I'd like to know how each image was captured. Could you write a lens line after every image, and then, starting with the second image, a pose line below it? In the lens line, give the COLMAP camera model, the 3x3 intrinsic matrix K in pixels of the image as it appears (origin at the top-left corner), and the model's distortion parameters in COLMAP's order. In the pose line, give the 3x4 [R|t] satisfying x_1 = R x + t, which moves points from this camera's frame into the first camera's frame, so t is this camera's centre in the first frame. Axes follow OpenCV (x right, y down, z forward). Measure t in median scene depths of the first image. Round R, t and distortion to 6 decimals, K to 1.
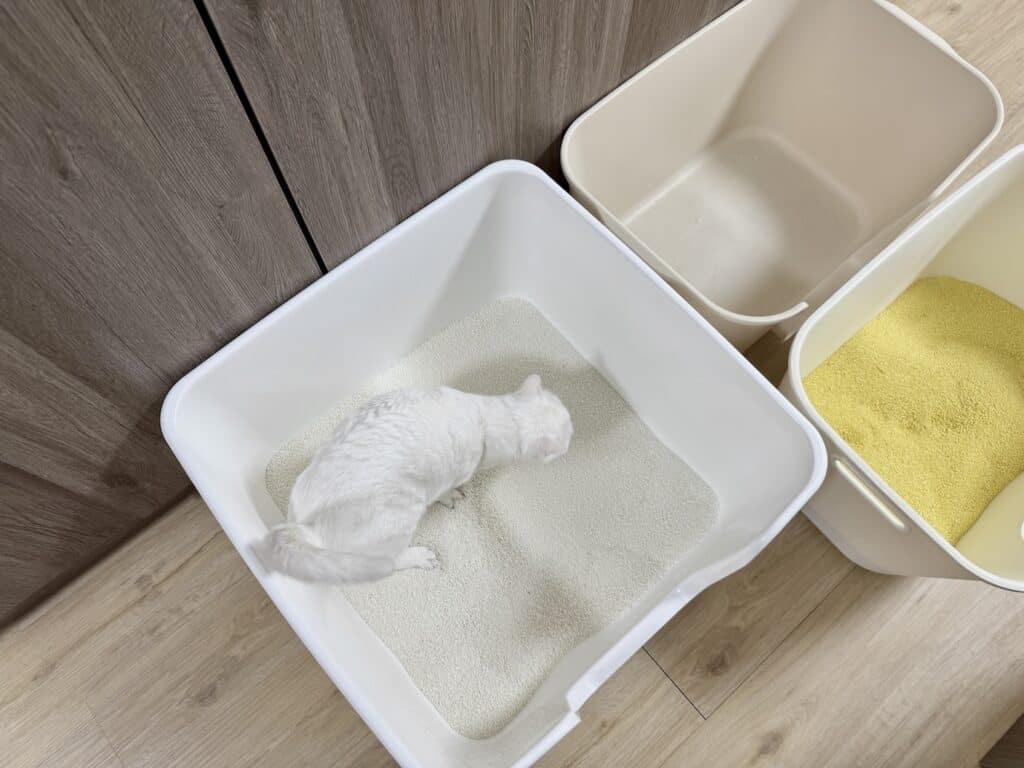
lens RADIAL K [[734.2, 0, 511.1], [0, 734.2, 384.3], [0, 0, 1]] dist [-0.002389, -0.016610]
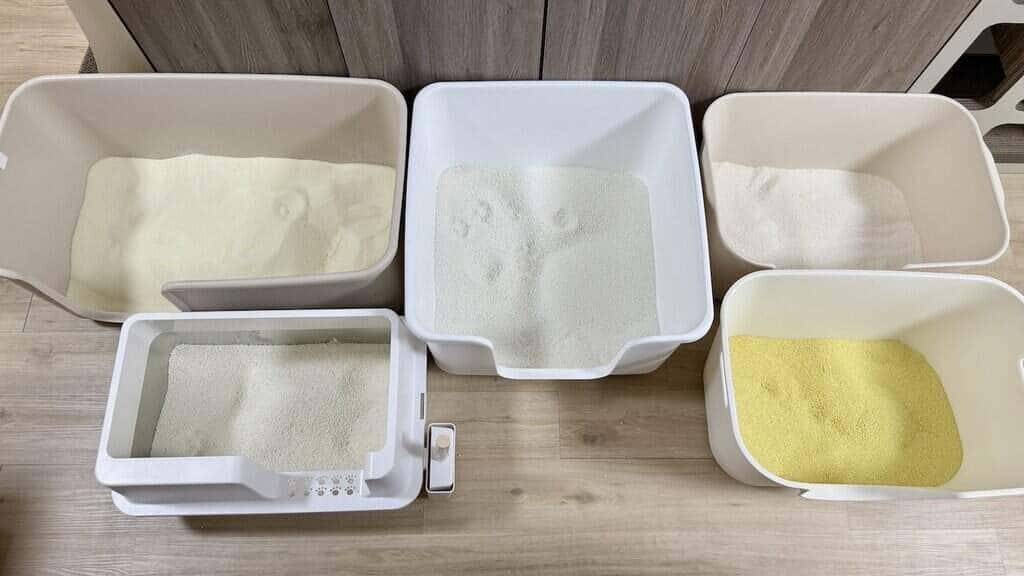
lens RADIAL K [[730.4, 0, 516.3], [0, 730.4, 290.2], [0, 0, 1]] dist [-0.003636, -0.016077]
pose [[0.766484, 0.600322, -0.228291, 0.427431], [-0.605079, 0.794140, 0.056754, 0.194679], [0.215366, 0.094633, 0.971937, -0.675043]]
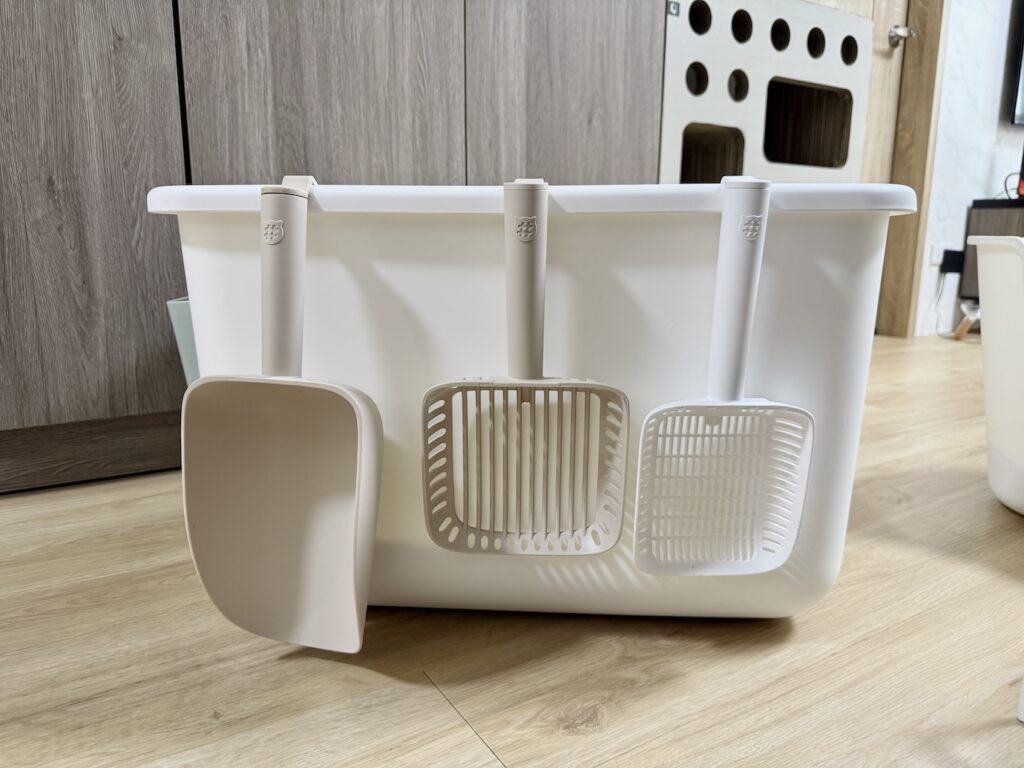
lens RADIAL K [[734.2, 0, 521.7], [0, 734.2, 385.5], [0, 0, 1]] dist [-0.002389, -0.016610]
pose [[0.990593, 0.031258, -0.133221, 0.394329], [-0.128907, 0.539812, -0.831857, 0.874627], [0.045912, 0.841205, 0.538763, 0.759737]]
